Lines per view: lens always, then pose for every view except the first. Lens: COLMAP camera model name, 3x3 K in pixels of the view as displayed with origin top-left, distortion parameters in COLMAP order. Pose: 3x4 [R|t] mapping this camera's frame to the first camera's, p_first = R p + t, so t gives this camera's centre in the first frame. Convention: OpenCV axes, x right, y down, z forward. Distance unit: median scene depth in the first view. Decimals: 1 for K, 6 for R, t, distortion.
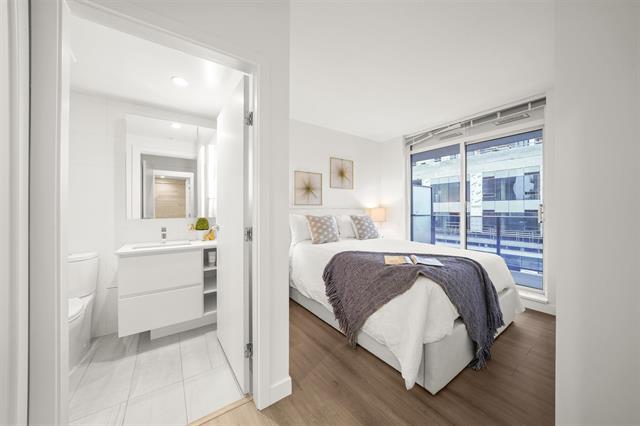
lens RADIAL K [[224.6, 0, 321.8], [0, 224.6, 209.8], [0, 0, 1]] dist [-0.015156, 0.000768]
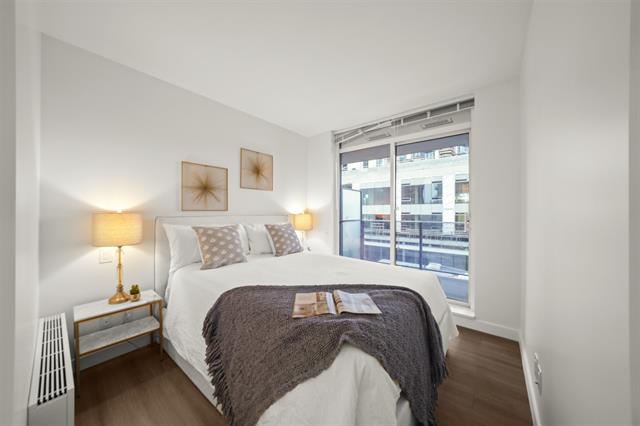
lens RADIAL K [[224.6, 0, 327.8], [0, 224.6, 212.5], [0, 0, 1]] dist [-0.015156, 0.000768]
pose [[0.951774, 0.001107, 0.306799, 0.109929], [-0.002227, 0.999992, 0.003302, -0.022375], [-0.306793, -0.003826, 0.951769, 0.231912]]
